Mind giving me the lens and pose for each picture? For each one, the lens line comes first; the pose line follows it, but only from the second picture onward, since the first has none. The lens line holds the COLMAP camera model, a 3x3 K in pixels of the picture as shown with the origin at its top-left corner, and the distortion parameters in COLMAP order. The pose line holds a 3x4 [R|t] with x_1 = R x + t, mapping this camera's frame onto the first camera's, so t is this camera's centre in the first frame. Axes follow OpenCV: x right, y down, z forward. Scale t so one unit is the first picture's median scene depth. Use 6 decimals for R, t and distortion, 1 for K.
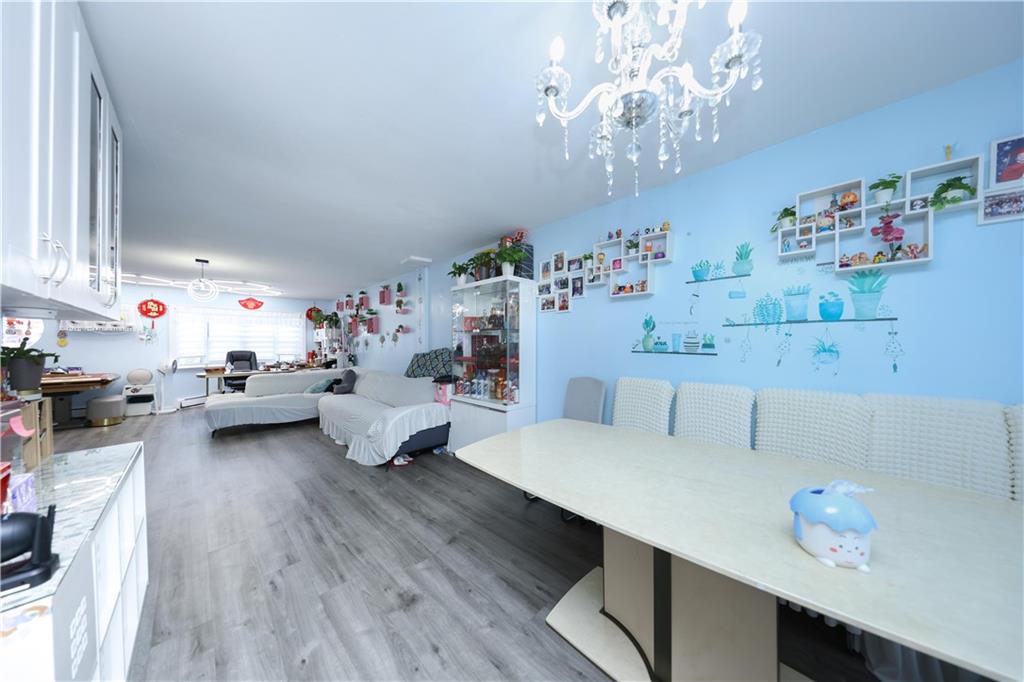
lens RADIAL K [[298.2, 0, 508.2], [0, 298.2, 345.1], [0, 0, 1]] dist [-0.000296, 0.000038]
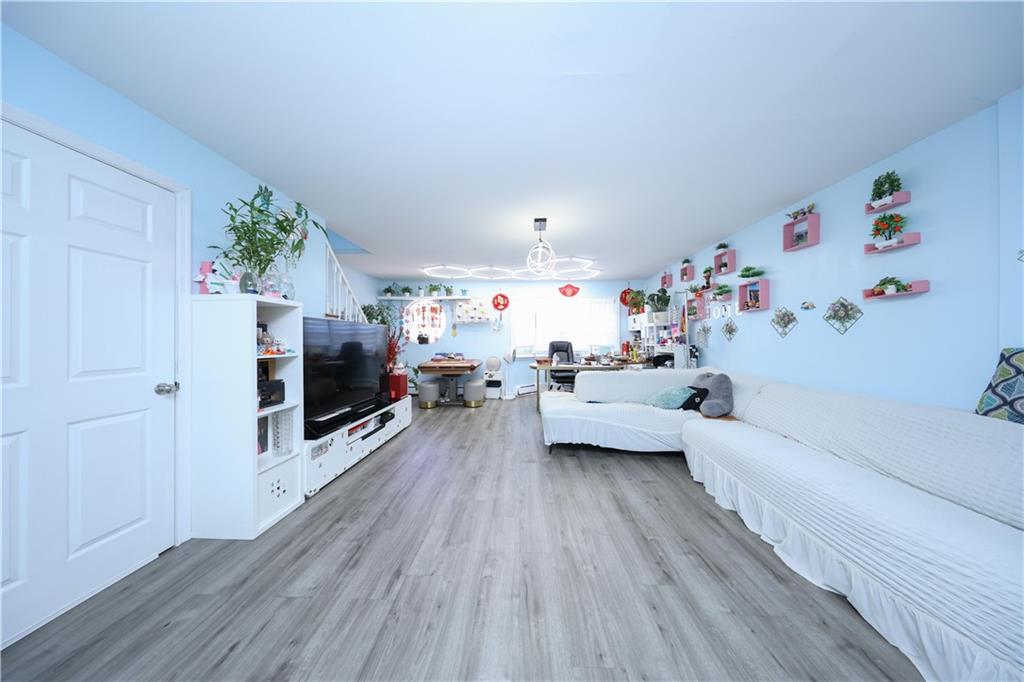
lens RADIAL K [[298.2, 0, 511.9], [0, 298.2, 339.6], [0, 0, 1]] dist [-0.000296, 0.000038]
pose [[0.666766, 0.001040, -0.745266, -0.348744], [0.000828, 0.999997, 0.002137, 0.013847], [0.745266, -0.002042, 0.666764, 0.299753]]
